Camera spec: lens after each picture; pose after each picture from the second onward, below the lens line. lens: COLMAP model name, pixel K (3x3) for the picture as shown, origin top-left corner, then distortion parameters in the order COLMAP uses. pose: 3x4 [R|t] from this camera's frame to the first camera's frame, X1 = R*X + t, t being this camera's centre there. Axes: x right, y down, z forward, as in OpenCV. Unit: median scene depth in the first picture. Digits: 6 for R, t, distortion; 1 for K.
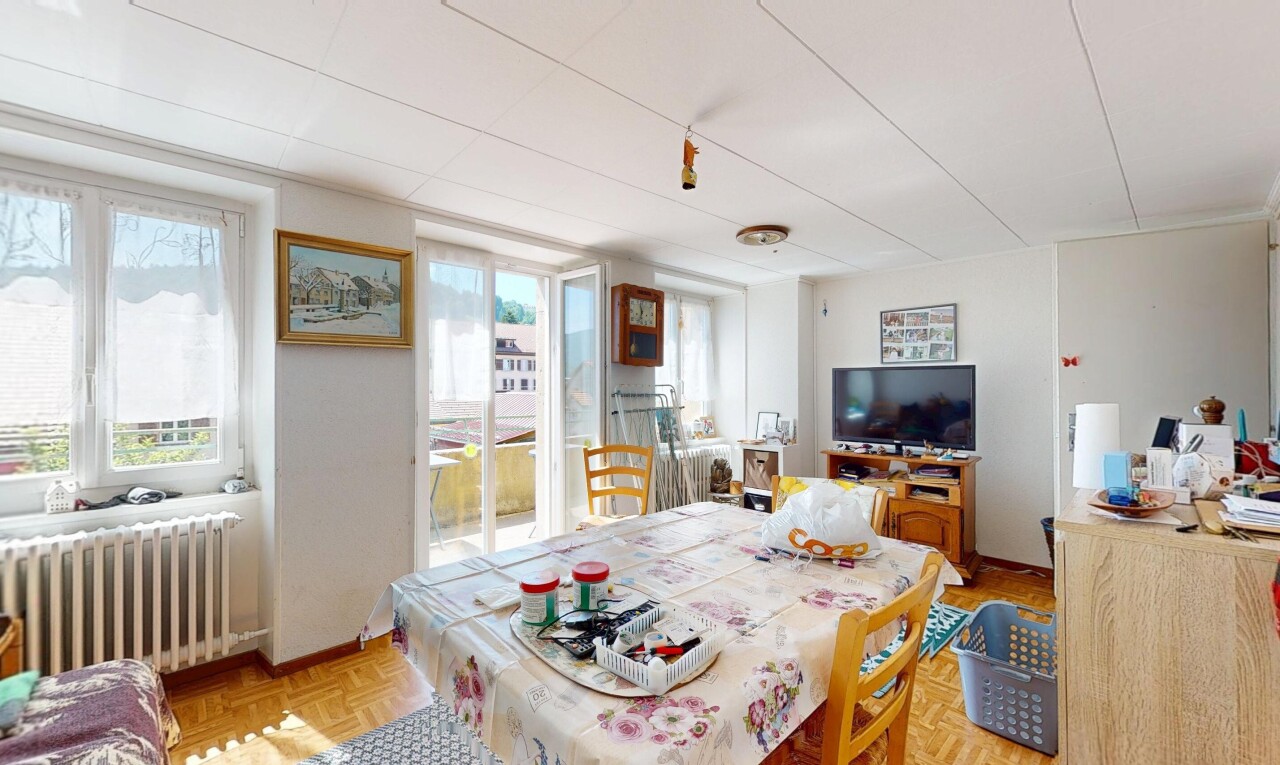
lens RADIAL K [[505.3, 0, 650.9], [0, 505.3, 386.5], [0, 0, 1]] dist [0.000548, 0.000697]
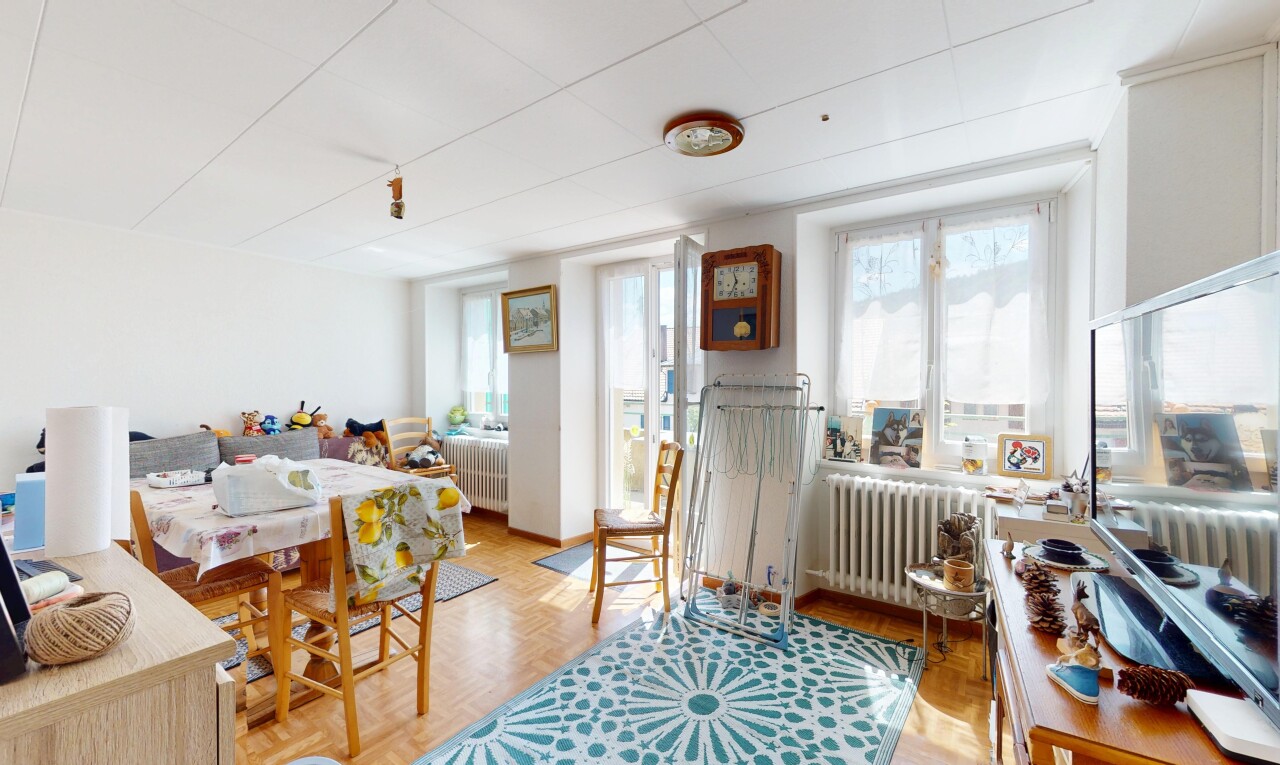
lens RADIAL K [[505.3, 0, 640.3], [0, 505.3, 377.1], [0, 0, 1]] dist [0.000548, 0.000697]
pose [[0.171148, 0.003459, -0.985239, 0.635048], [0.004561, 0.999980, 0.004303, -0.002870], [0.985235, -0.005230, 0.171129, 0.629758]]
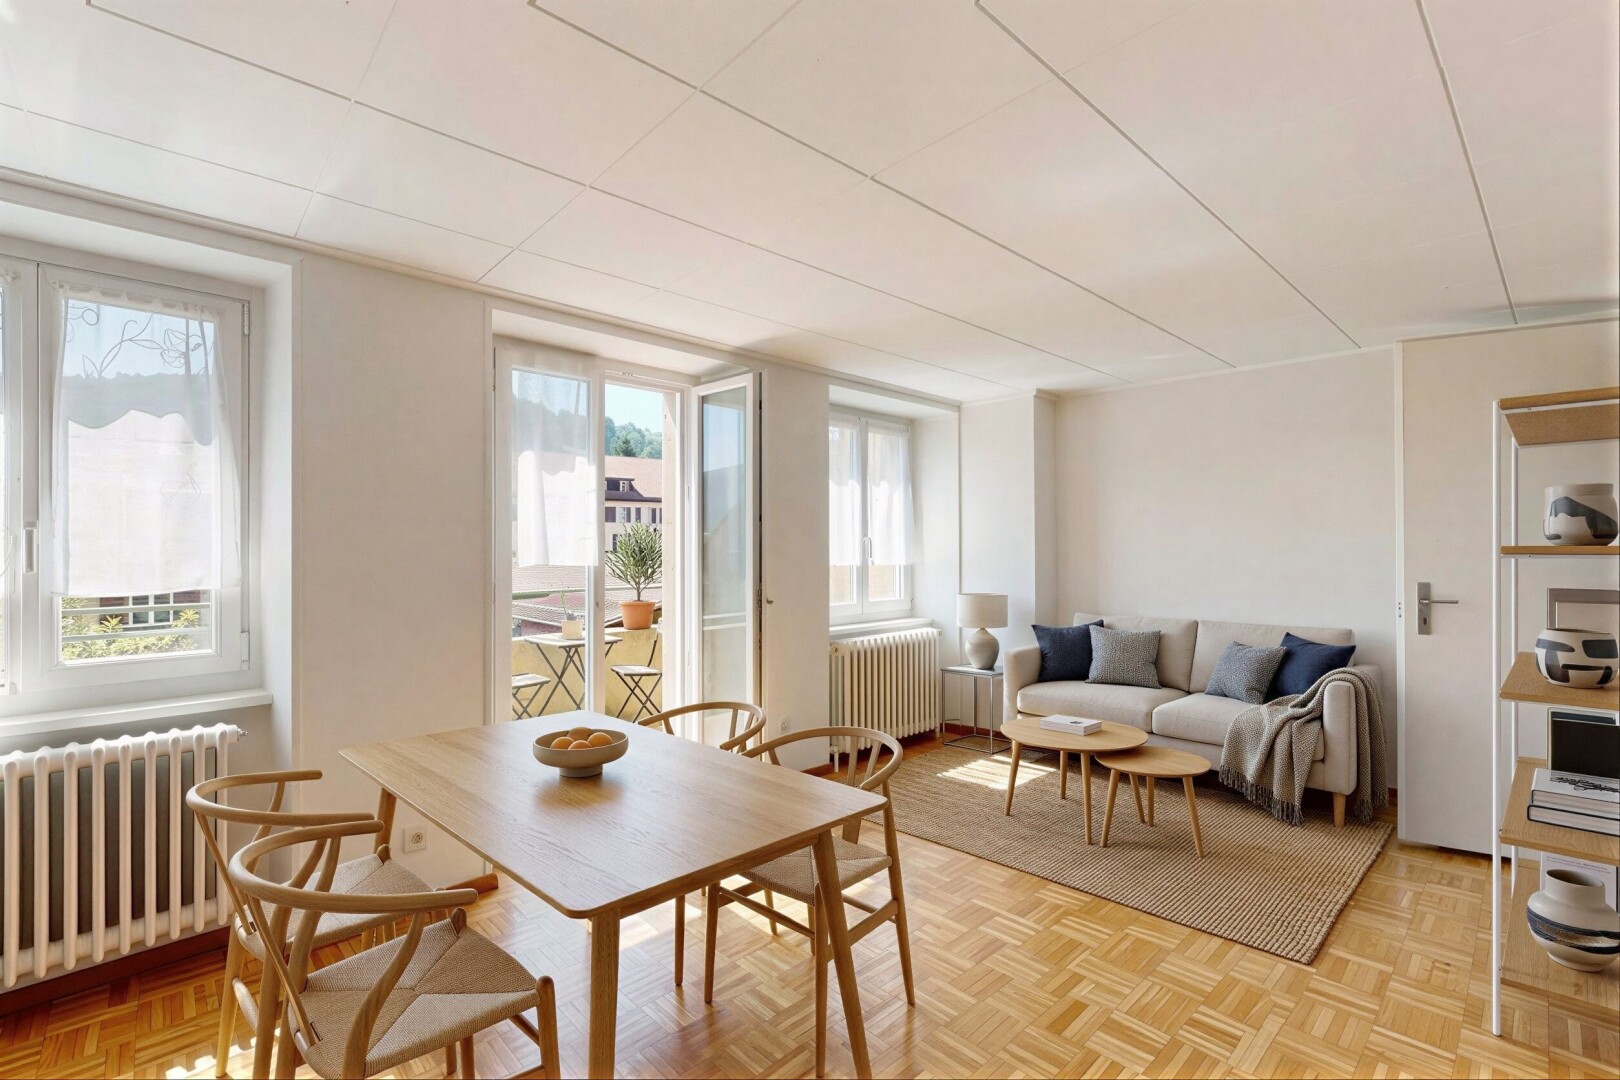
lens RADIAL K [[736.4, 0, 798.9], [0, 736.4, 547.2], [0, 0, 1]] dist [0.003634, -0.000471]
pose [[0.999999, -0.000067, -0.001279, -0.034418], [0.000070, 0.999998, 0.002165, -0.000268], [0.001279, -0.002165, 0.999997, -0.032535]]
